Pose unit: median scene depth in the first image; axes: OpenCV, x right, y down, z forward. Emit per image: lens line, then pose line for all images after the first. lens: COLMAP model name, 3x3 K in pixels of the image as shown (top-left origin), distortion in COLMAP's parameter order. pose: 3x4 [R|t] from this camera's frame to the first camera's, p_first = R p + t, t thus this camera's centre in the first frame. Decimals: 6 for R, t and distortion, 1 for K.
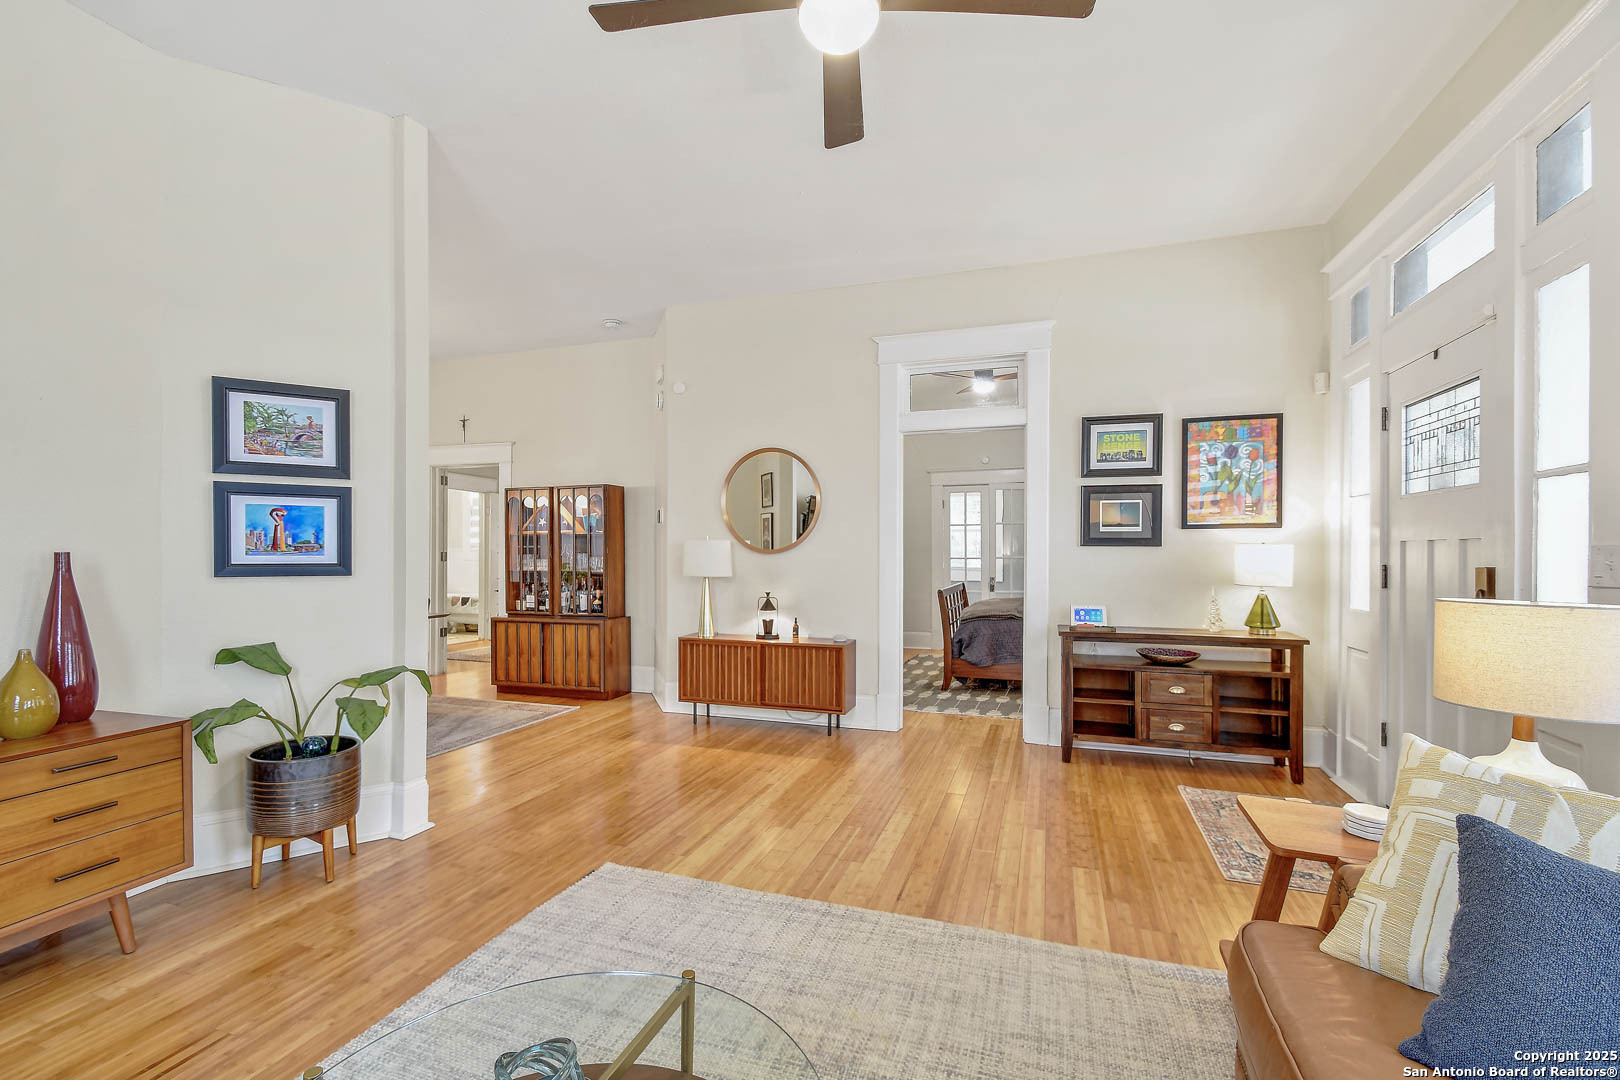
lens RADIAL K [[728.7, 0, 791.7], [0, 728.7, 551.1], [0, 0, 1]] dist [0.014496, -0.006571]
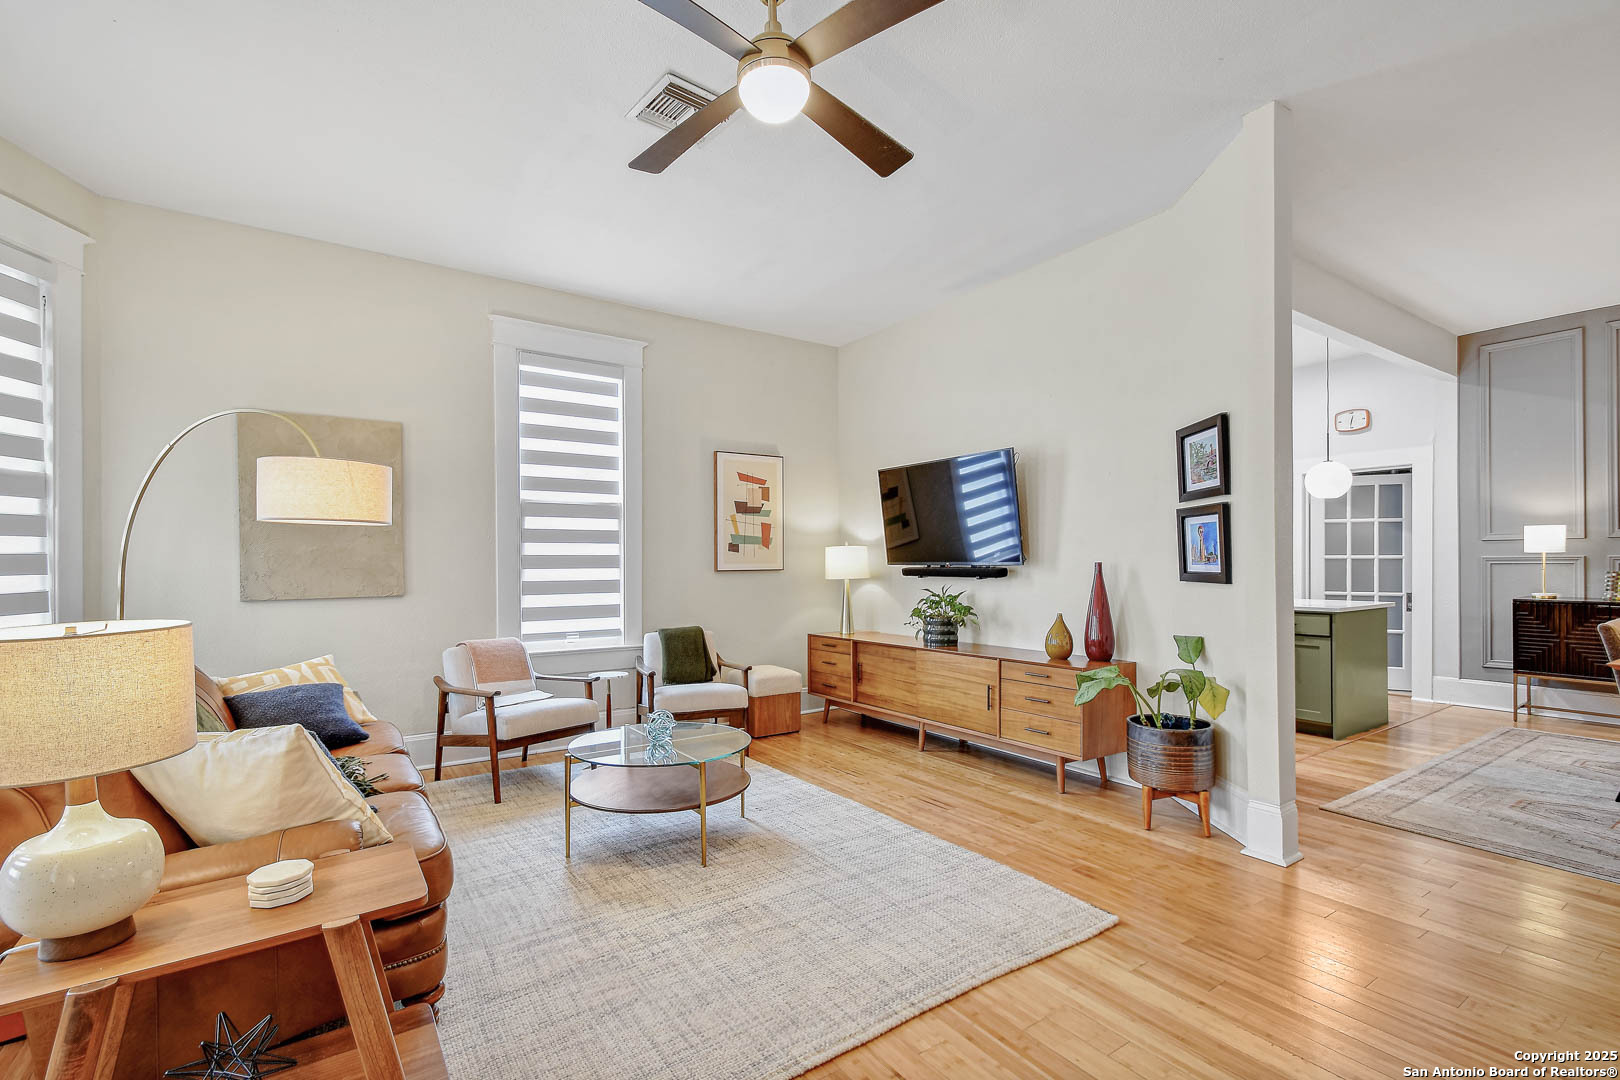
lens RADIAL K [[728.7, 0, 799.7], [0, 728.7, 557.9], [0, 0, 1]] dist [0.014496, -0.006571]
pose [[-0.591687, -0.003514, -0.806160, 0.454701], [0.002815, 0.999975, -0.006425, 0.000135], [0.806163, -0.006071, -0.591663, 0.805895]]
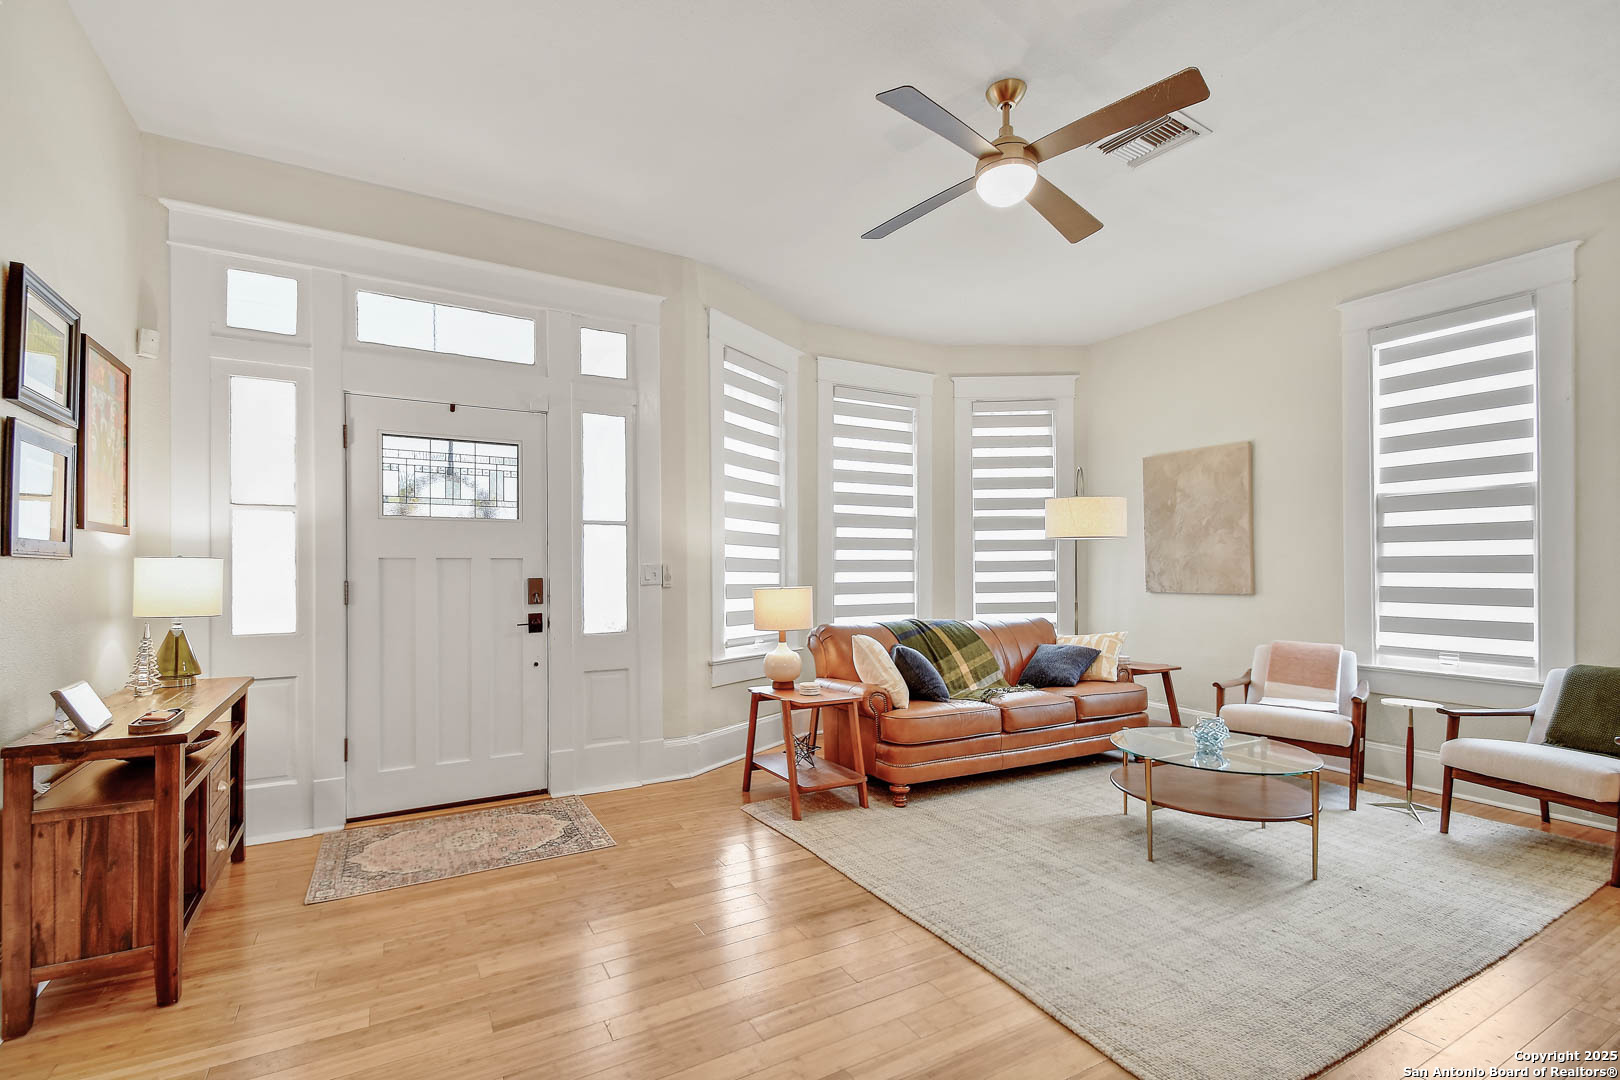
lens RADIAL K [[728.7, 0, 783.3], [0, 728.7, 563.8], [0, 0, 1]] dist [0.014496, -0.006571]
pose [[-0.744594, 0.000179, 0.667518, -0.255844], [0.001142, 0.999999, 0.001005, -0.004701], [-0.667517, 0.001511, -0.744593, 1.095213]]
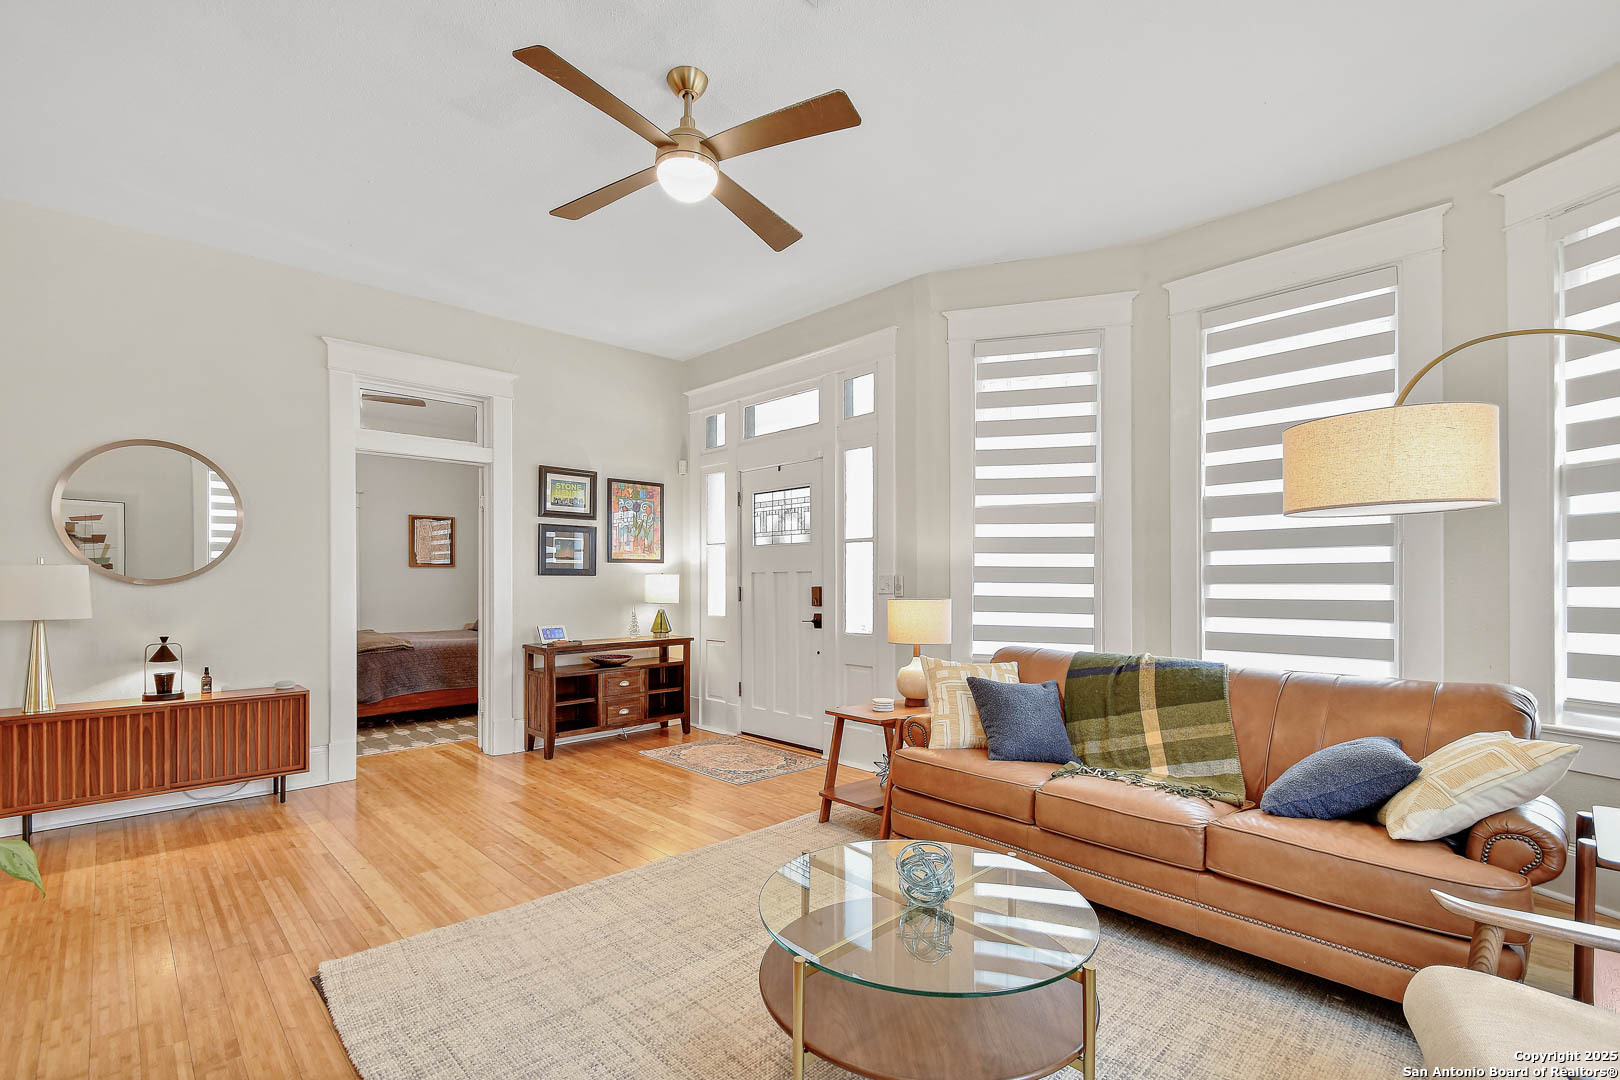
lens RADIAL K [[728.7, 0, 805.9], [0, 728.7, 580.4], [0, 0, 1]] dist [0.014496, -0.006571]
pose [[0.448925, -0.003676, 0.893562, -0.486194], [0.005624, 0.999983, 0.001288, 0.002320], [-0.893552, 0.004447, 0.448938, 0.101685]]
